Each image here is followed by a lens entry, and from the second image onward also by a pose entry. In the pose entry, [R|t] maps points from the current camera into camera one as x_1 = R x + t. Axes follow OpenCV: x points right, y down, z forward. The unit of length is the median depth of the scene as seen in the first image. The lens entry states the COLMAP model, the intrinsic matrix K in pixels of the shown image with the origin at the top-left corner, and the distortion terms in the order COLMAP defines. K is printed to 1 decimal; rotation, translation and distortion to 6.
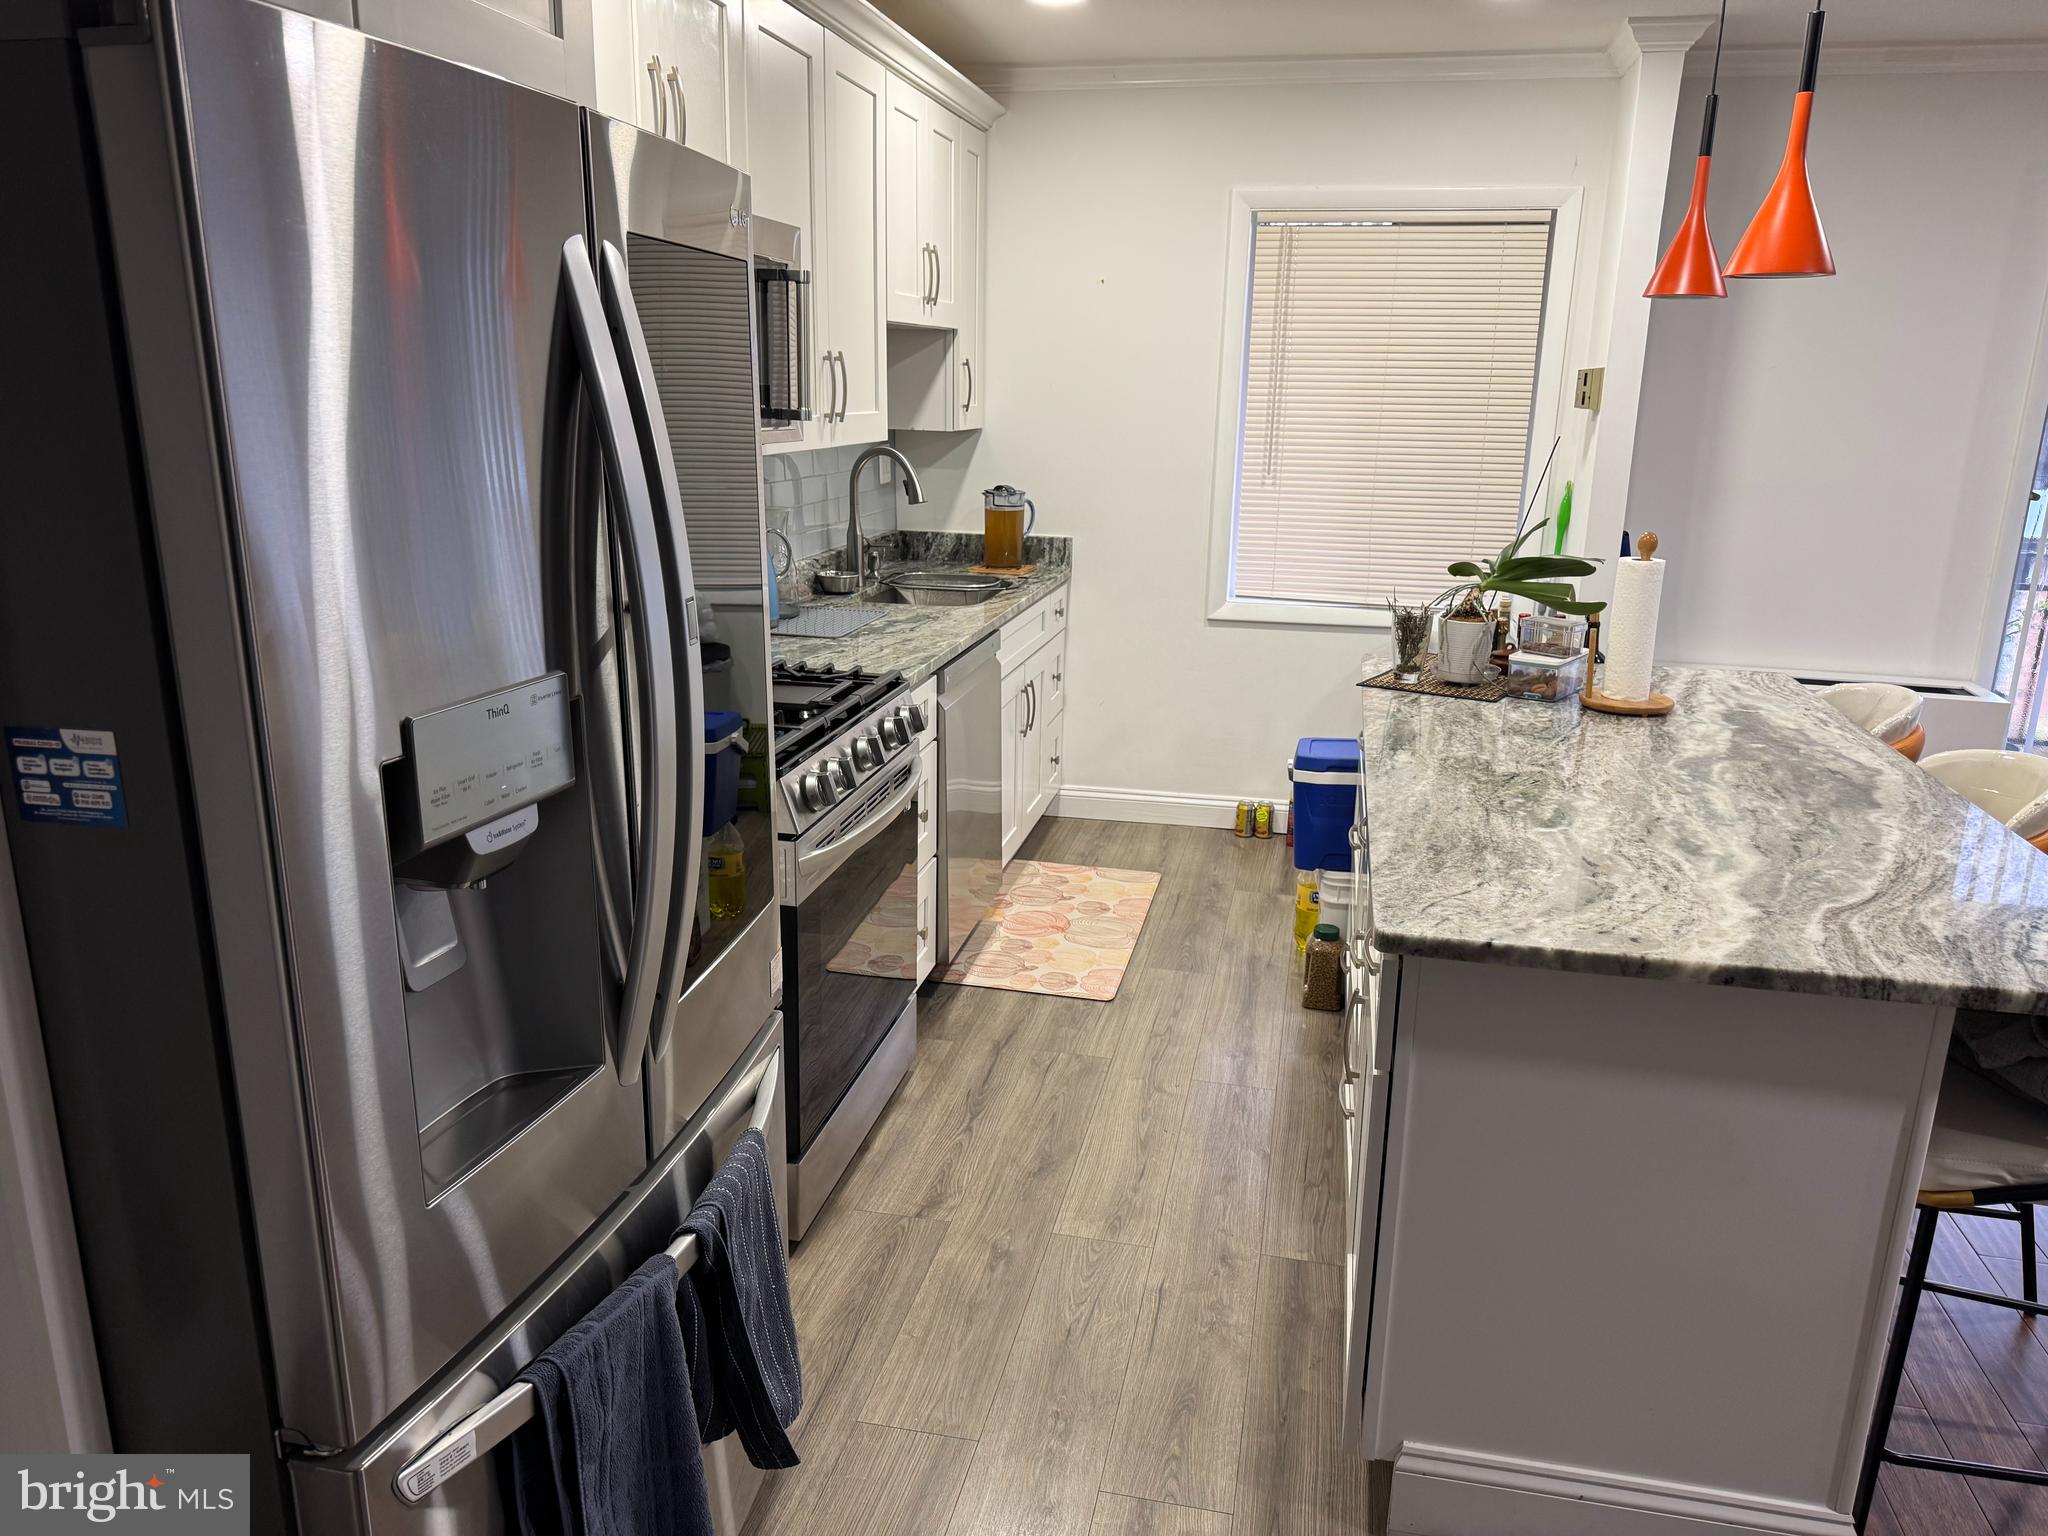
lens RADIAL K [[1440.2, 0, 1030.4], [0, 1440.2, 787.8], [0, 0, 1]] dist [0.081850, -0.094154]
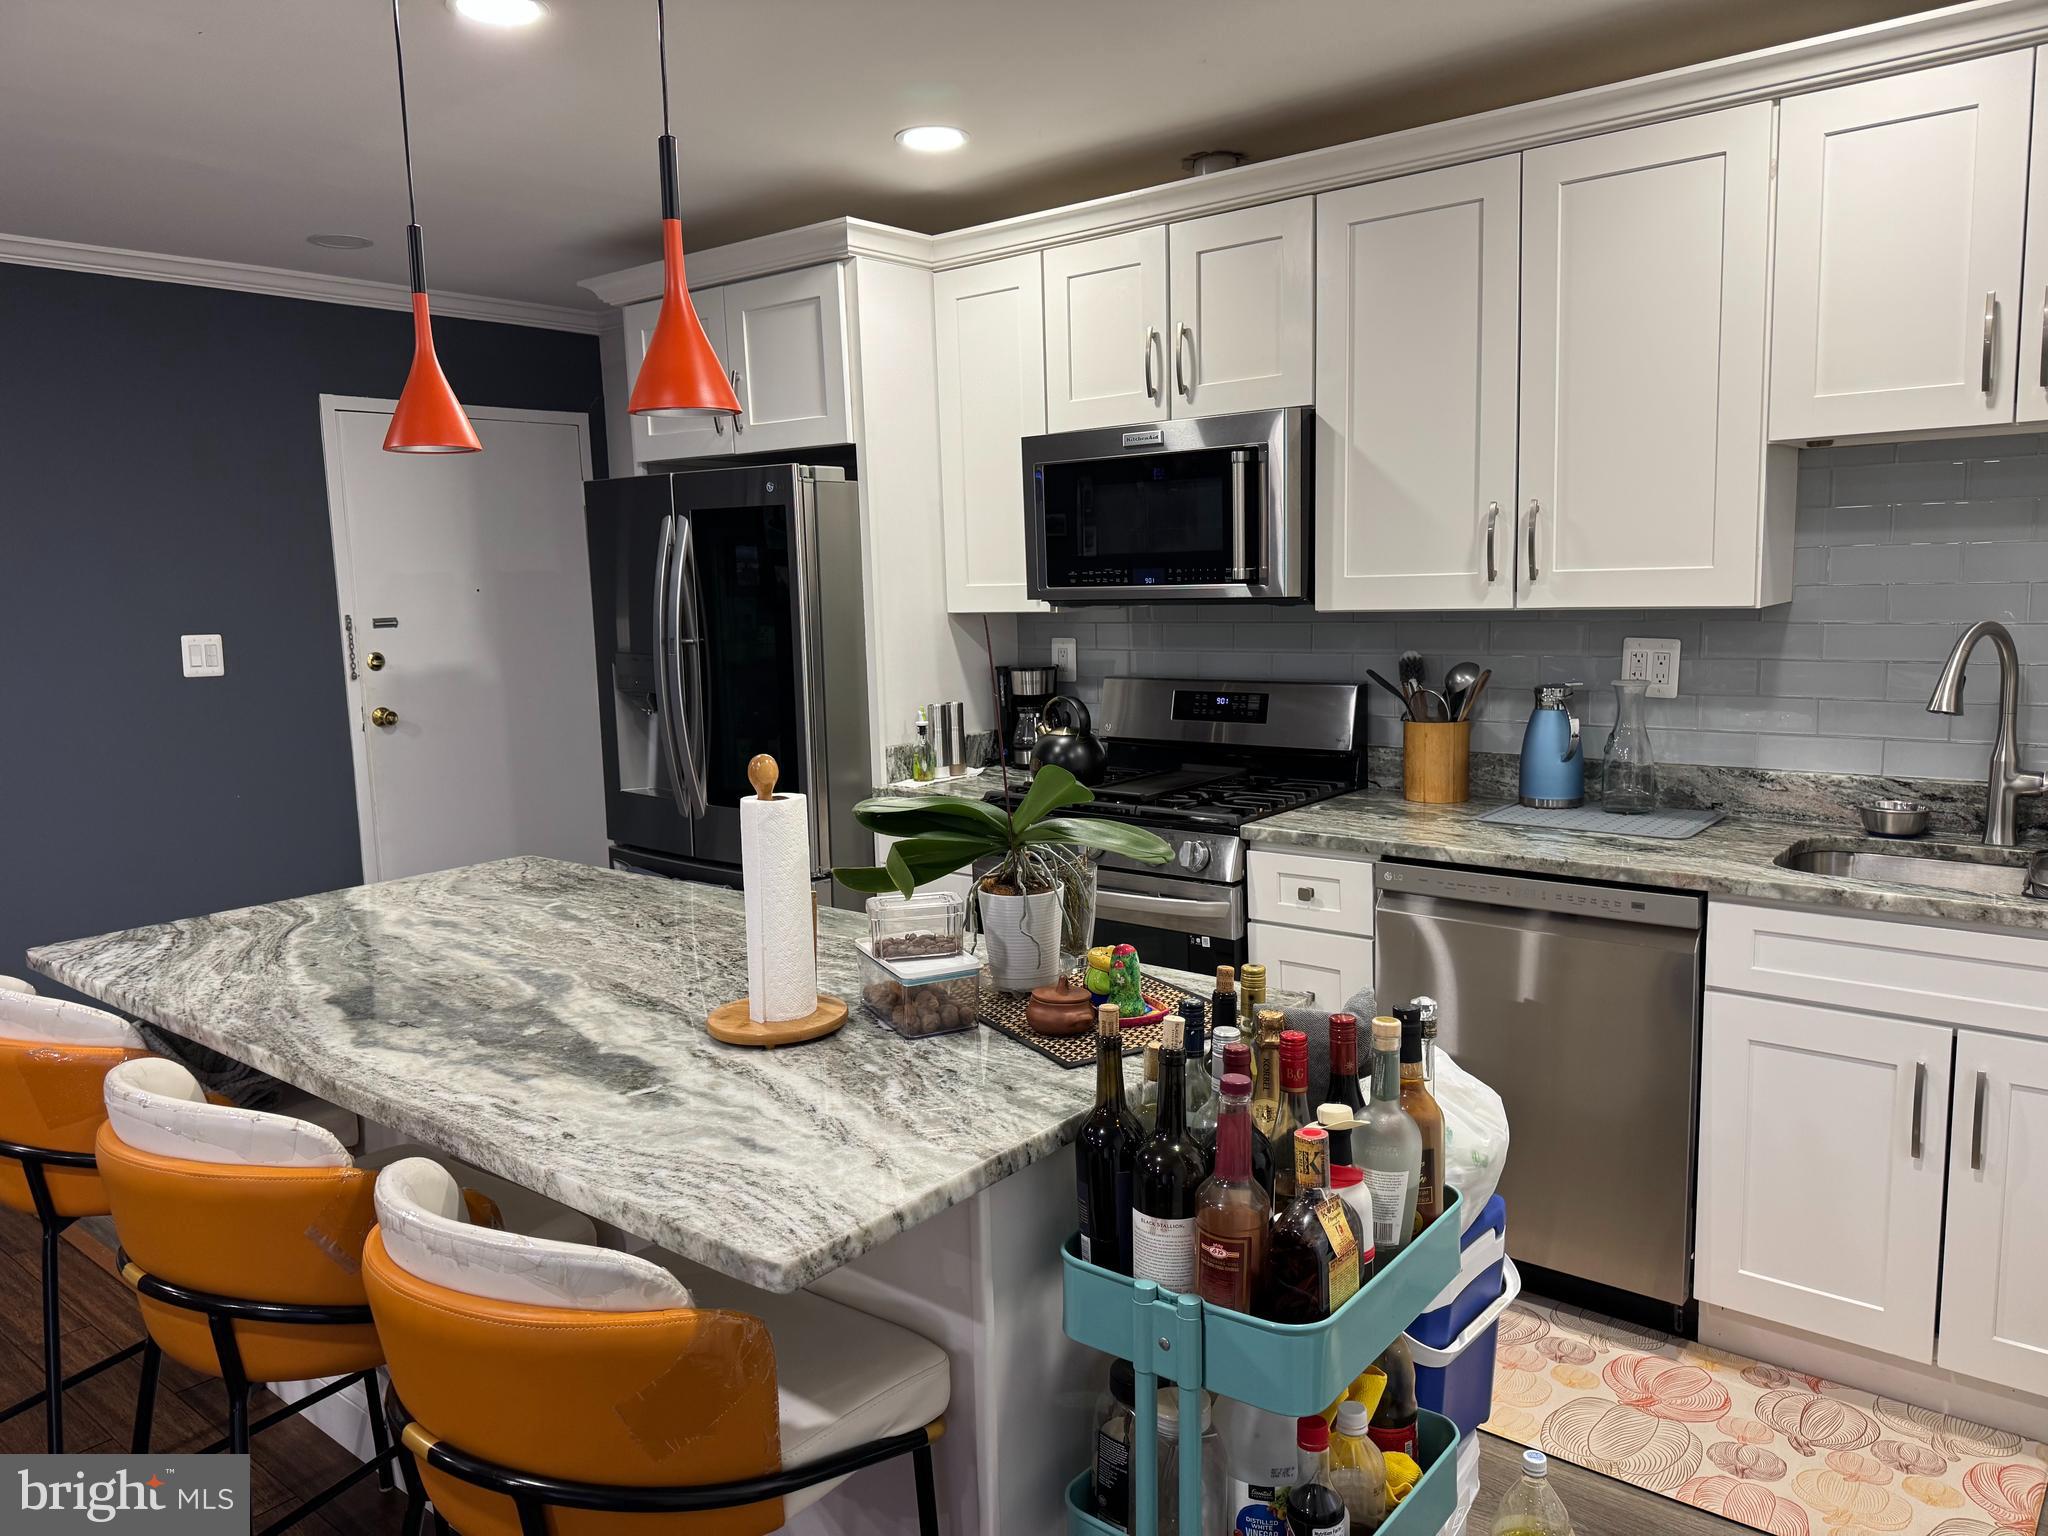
lens RADIAL K [[1435.1, 0, 1011.9], [0, 1435.1, 766.9], [0, 0, 1]] dist [0.117433, -0.179476]
pose [[-0.466597, 0.116947, -0.876704, 1.242876], [-0.220567, 0.944519, 0.243382, -0.467044], [0.856526, 0.306934, -0.414915, 1.819638]]
